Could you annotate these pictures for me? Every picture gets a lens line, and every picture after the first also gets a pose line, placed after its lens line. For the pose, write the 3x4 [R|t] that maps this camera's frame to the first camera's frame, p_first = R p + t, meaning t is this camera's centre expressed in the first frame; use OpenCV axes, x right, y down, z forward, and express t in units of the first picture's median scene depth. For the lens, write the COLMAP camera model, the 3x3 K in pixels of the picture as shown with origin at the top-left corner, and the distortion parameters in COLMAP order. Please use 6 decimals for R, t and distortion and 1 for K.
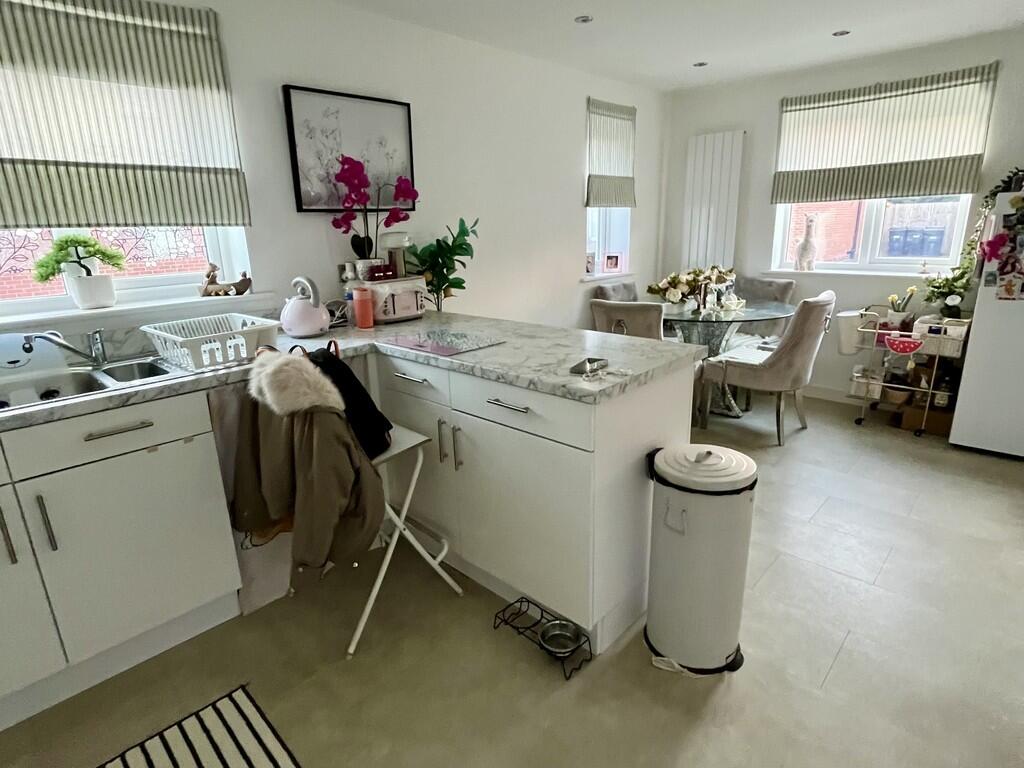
lens RADIAL K [[553.7, 0, 508.1], [0, 553.7, 379.1], [0, 0, 1]] dist [-0.000287, 0.000447]
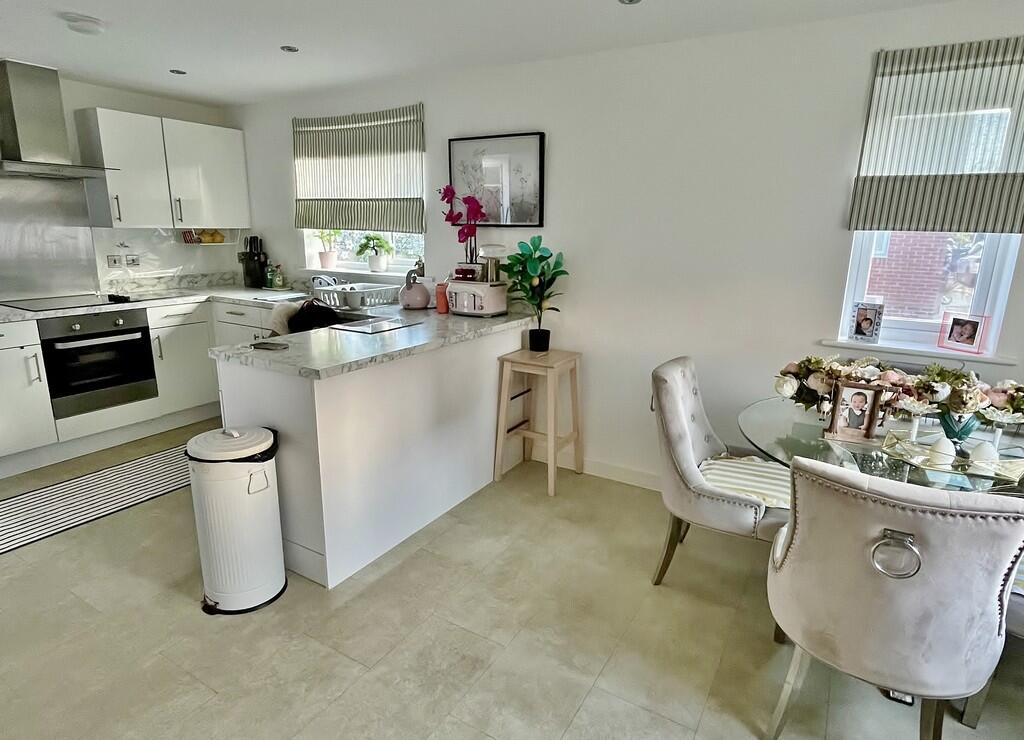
lens RADIAL K [[582.4, 0, 512.0], [0, 582.4, 370.0], [0, 0, 1]] dist [0.003529, 0.000881]
pose [[0.219090, 0.275561, -0.935984, 1.033006], [-0.284368, 0.935678, 0.208907, -0.277662], [0.933346, 0.220395, 0.283359, 0.715060]]
